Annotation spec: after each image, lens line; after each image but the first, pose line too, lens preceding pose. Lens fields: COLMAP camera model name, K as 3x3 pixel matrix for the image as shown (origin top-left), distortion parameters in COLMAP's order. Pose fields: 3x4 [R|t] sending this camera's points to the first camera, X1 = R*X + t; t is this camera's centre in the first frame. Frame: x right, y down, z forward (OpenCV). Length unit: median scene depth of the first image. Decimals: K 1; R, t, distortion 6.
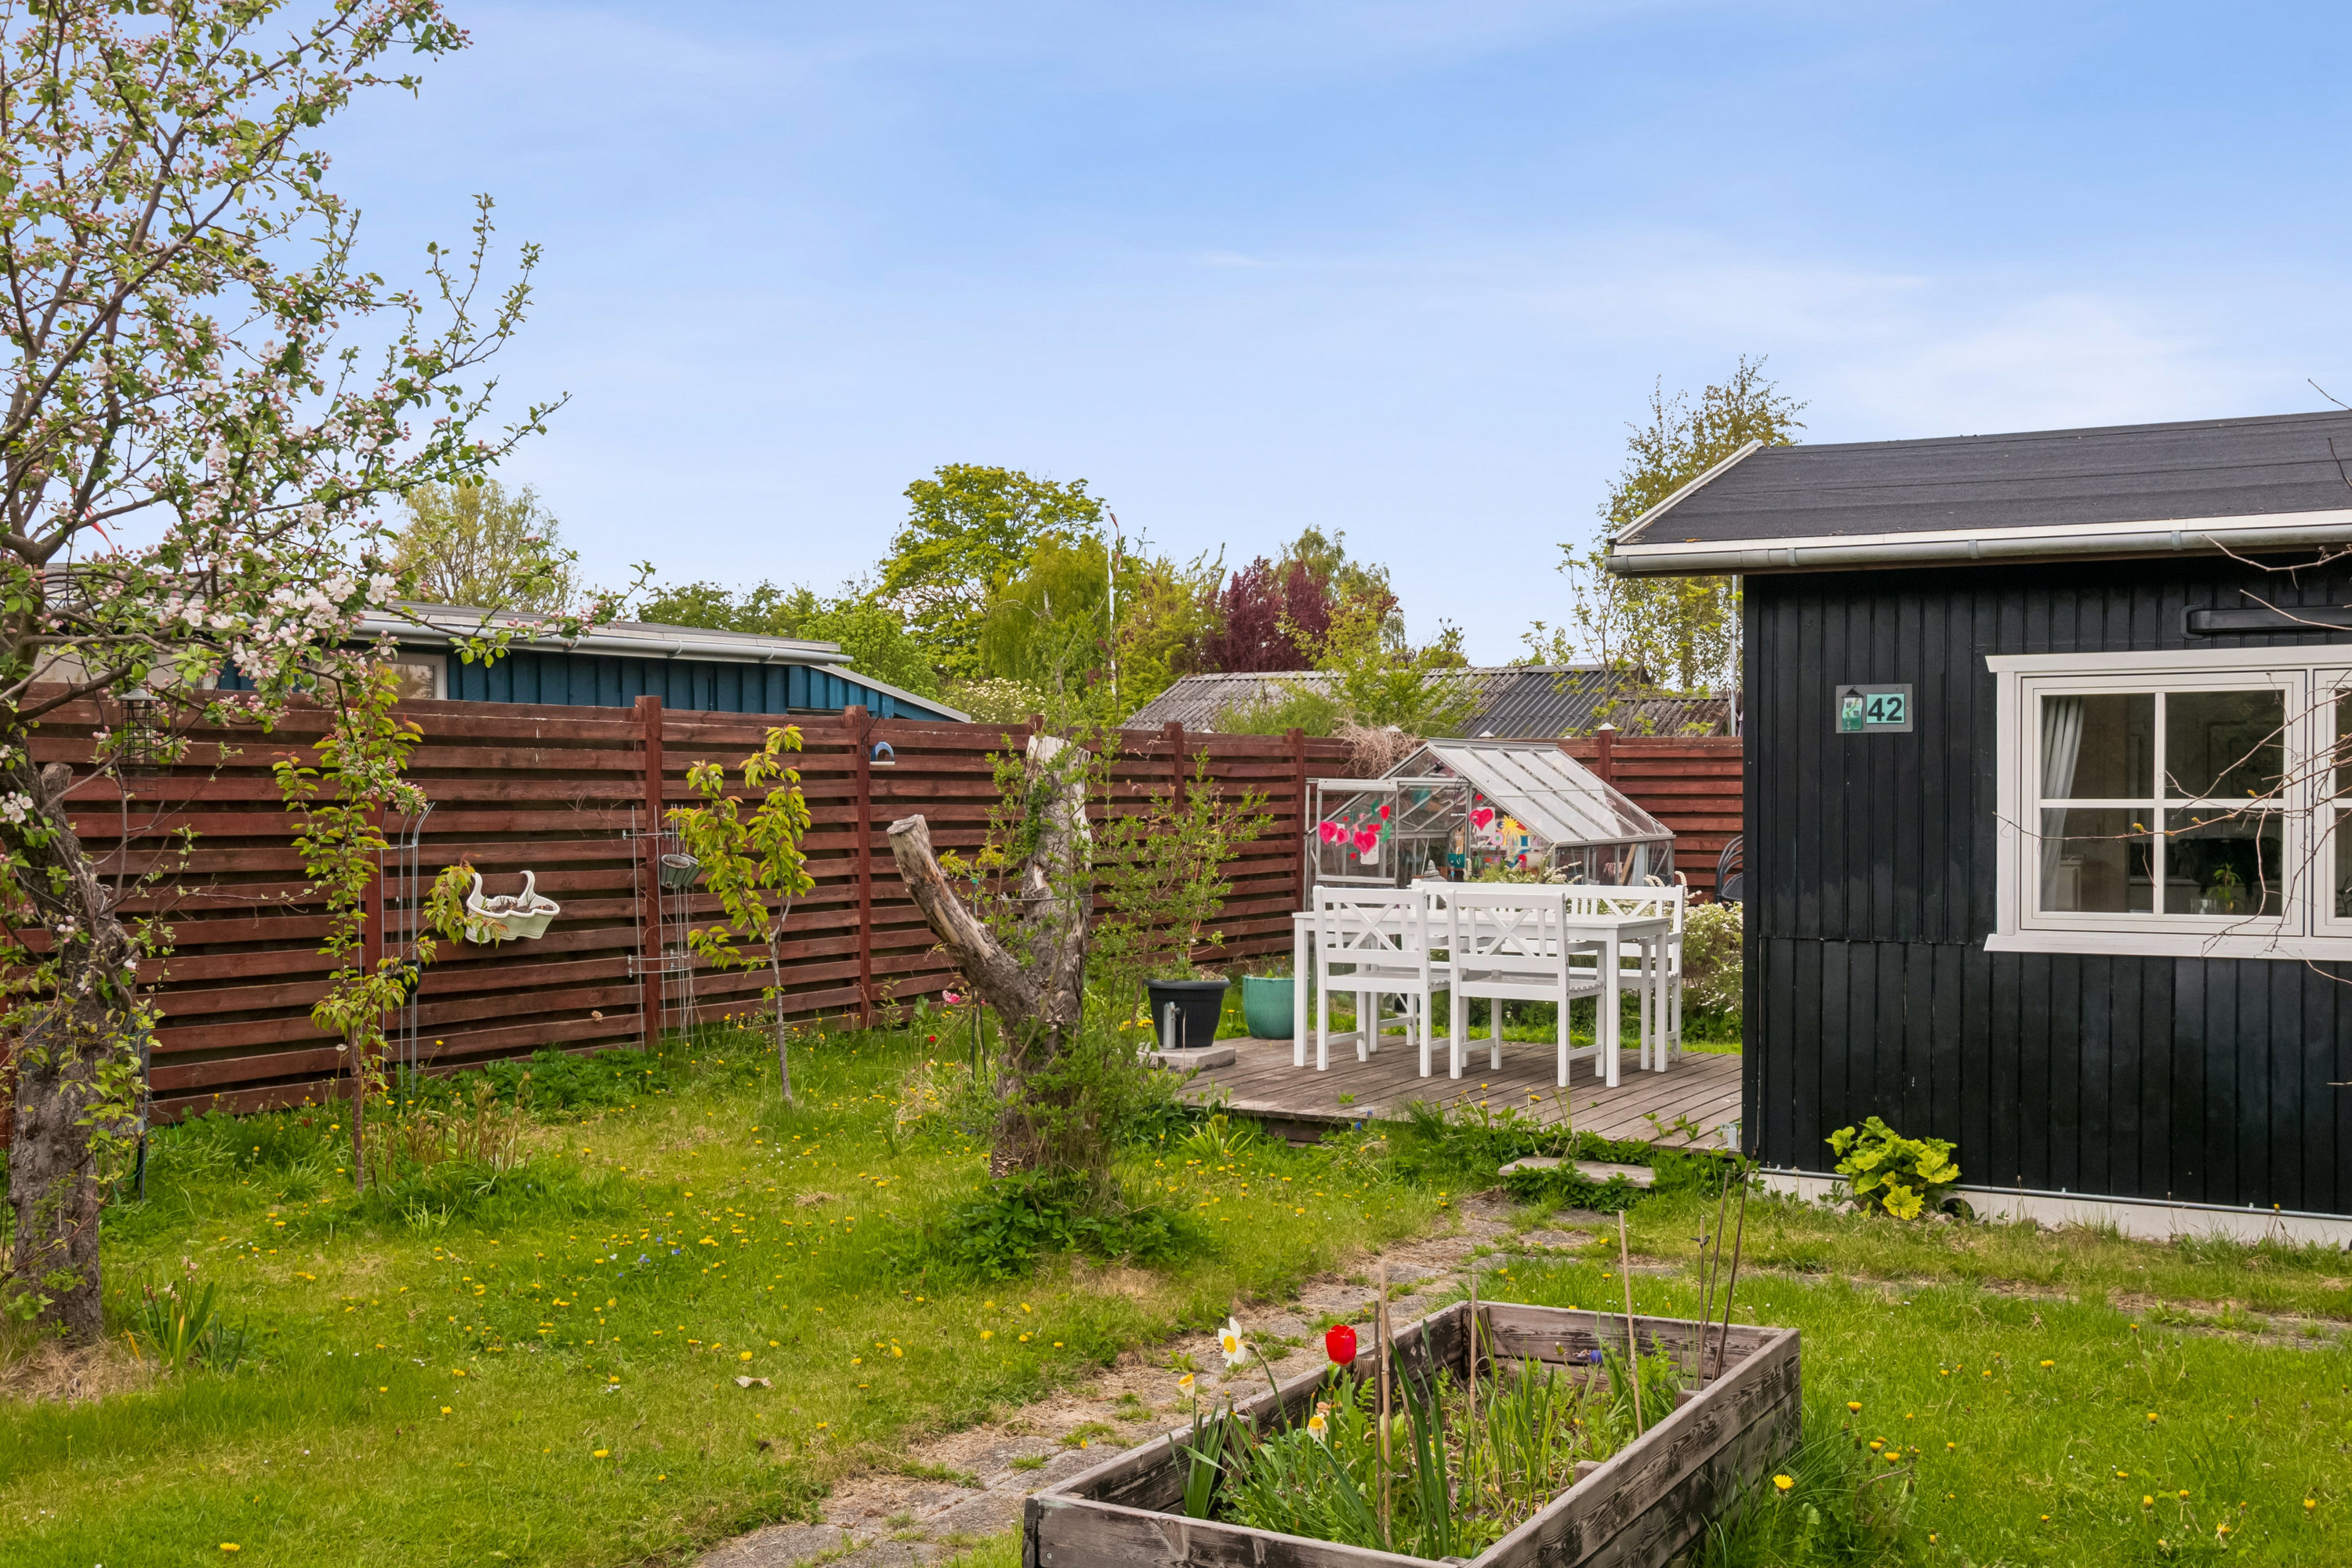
lens RADIAL K [[2365.8, 0, 1176.0], [0, 2365.8, 784.0], [0, 0, 1]] dist [0.015013, 0.008667]
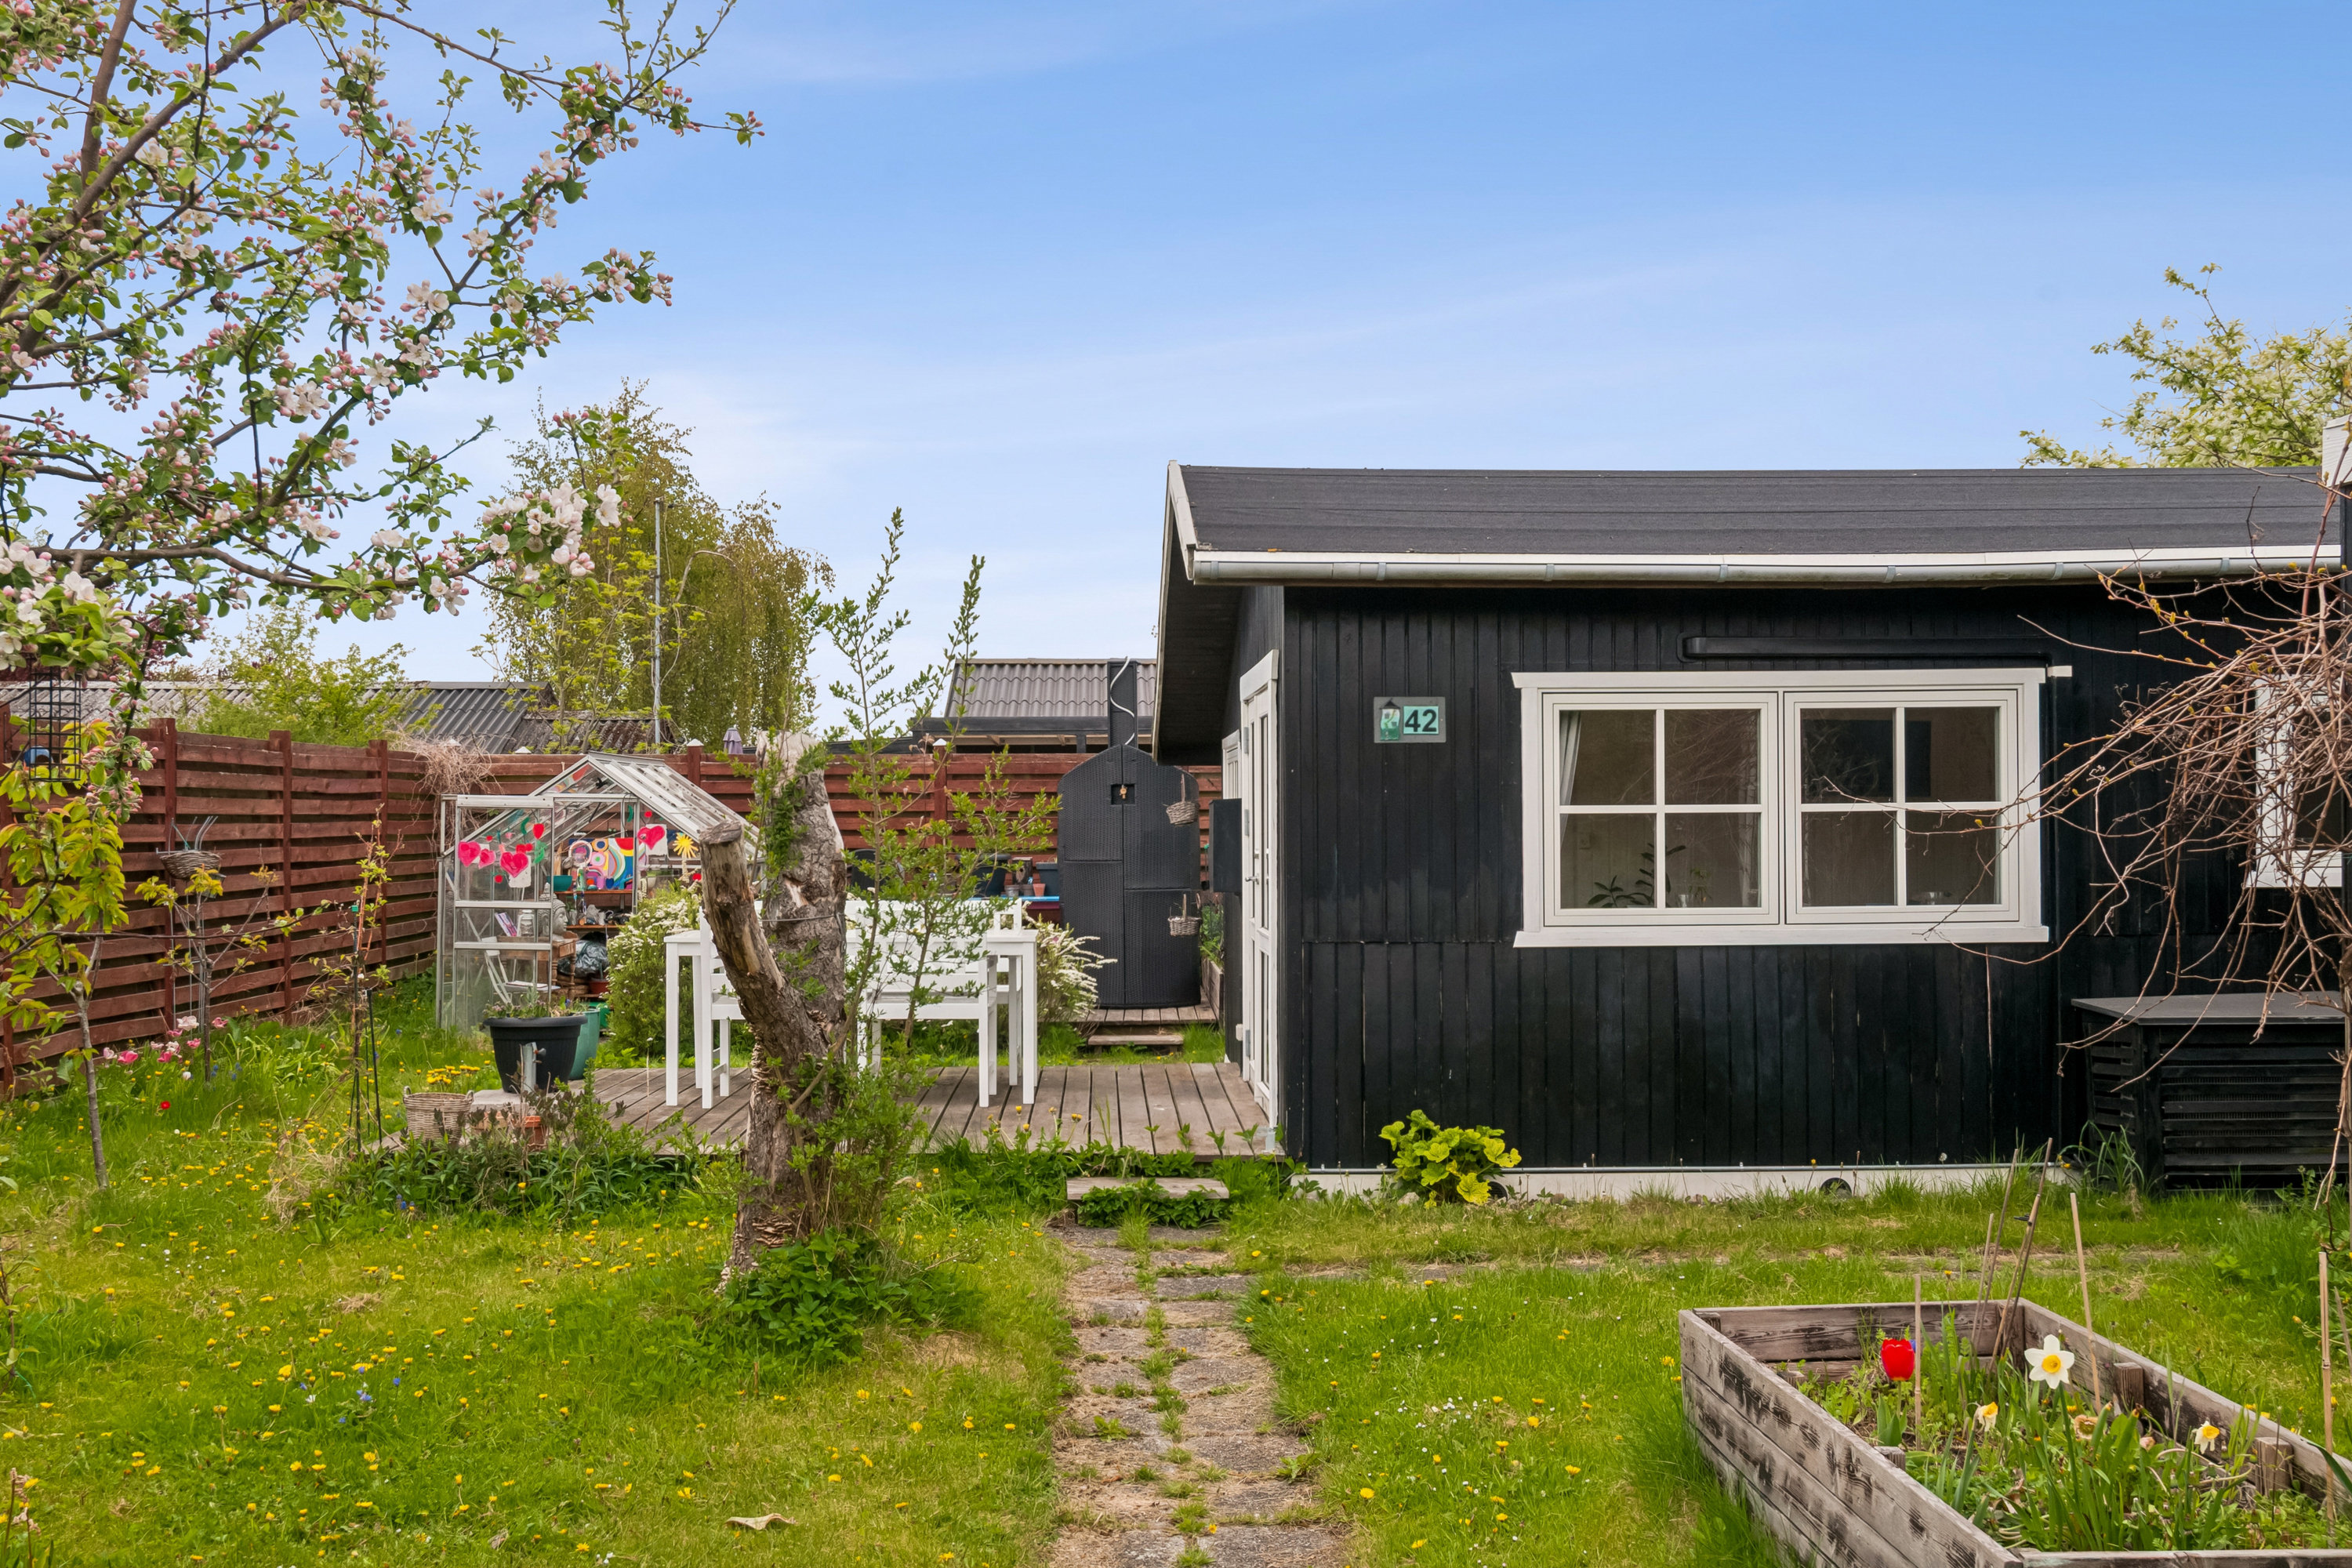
lens RADIAL K [[2346.3, 0, 1162.3], [0, 2346.3, 743.8], [0, 0, 1]] dist [0.015910, 0.015344]
pose [[0.857056, 0.012497, 0.515071, -0.343348], [0.002096, 0.999613, -0.027741, 0.007503], [-0.515218, 0.024856, 0.856699, 0.170194]]
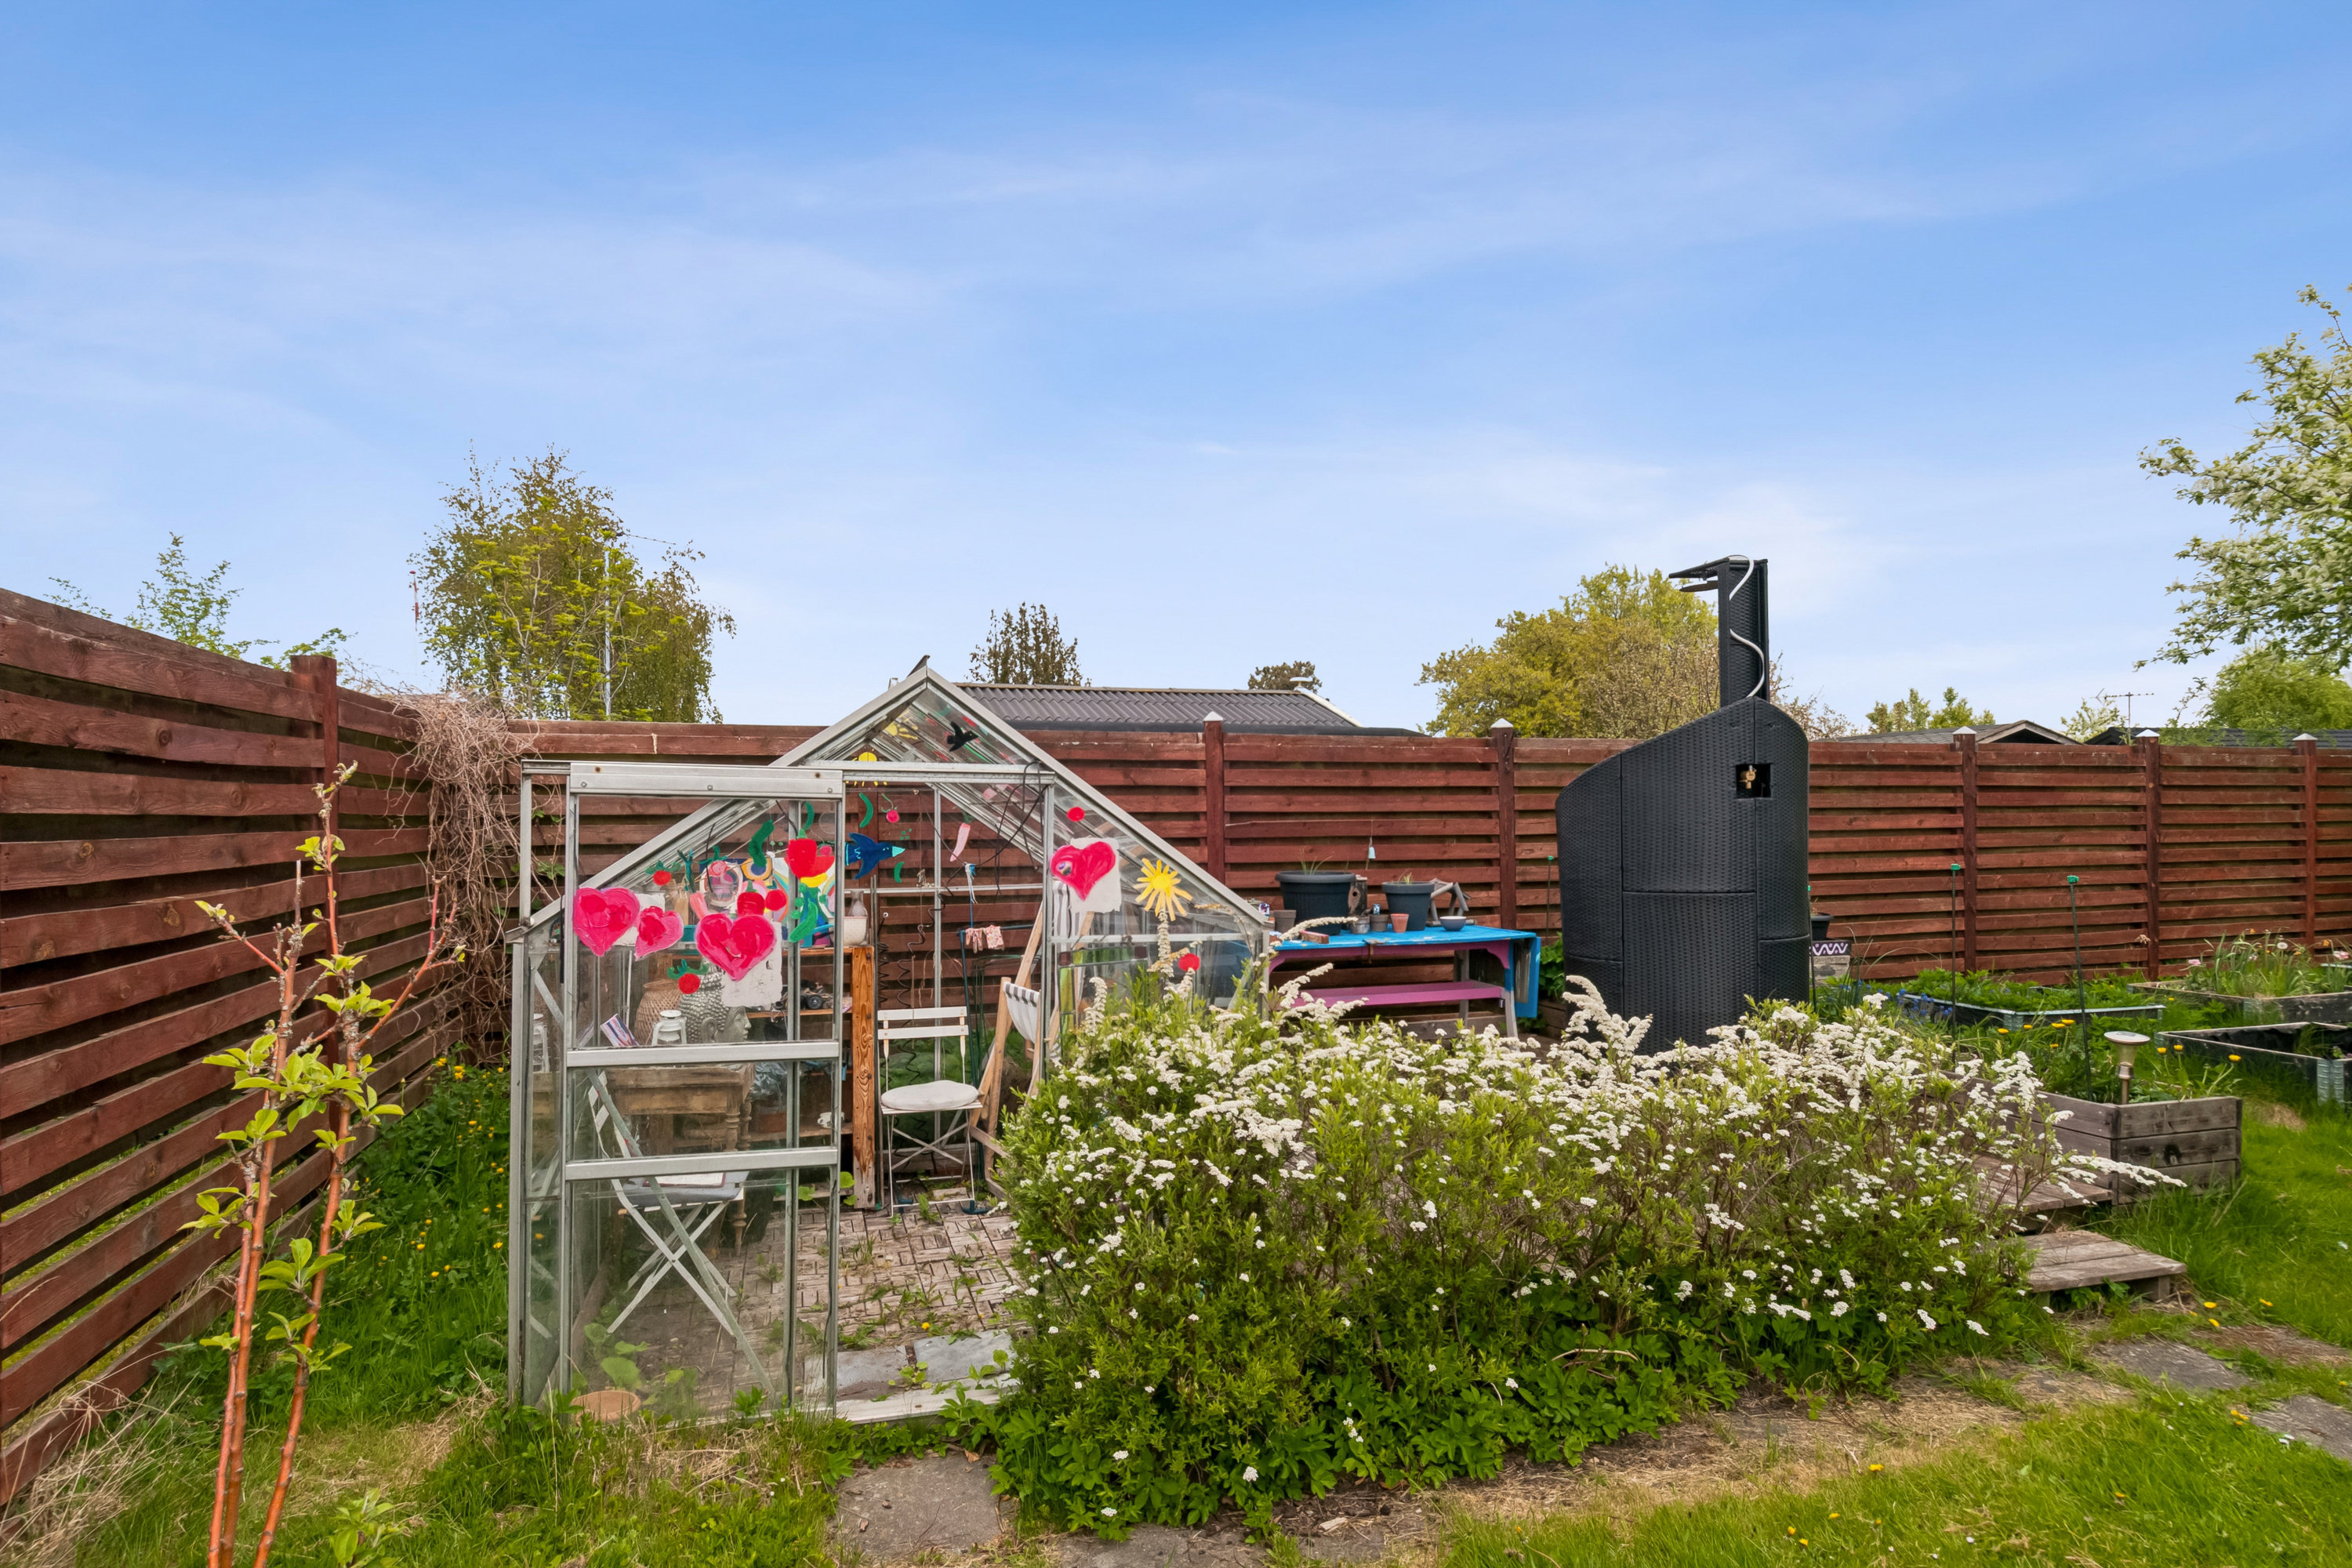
lens RADIAL K [[1237.6, 0, 1177.2], [0, 1237.6, 816.5], [0, 0, 1]] dist [0.015645, -0.022614]
pose [[0.674864, -0.002780, 0.737937, -0.020759], [0.002992, 0.999995, 0.001031, 0.011371], [-0.737936, 0.001512, 0.674869, 1.626556]]
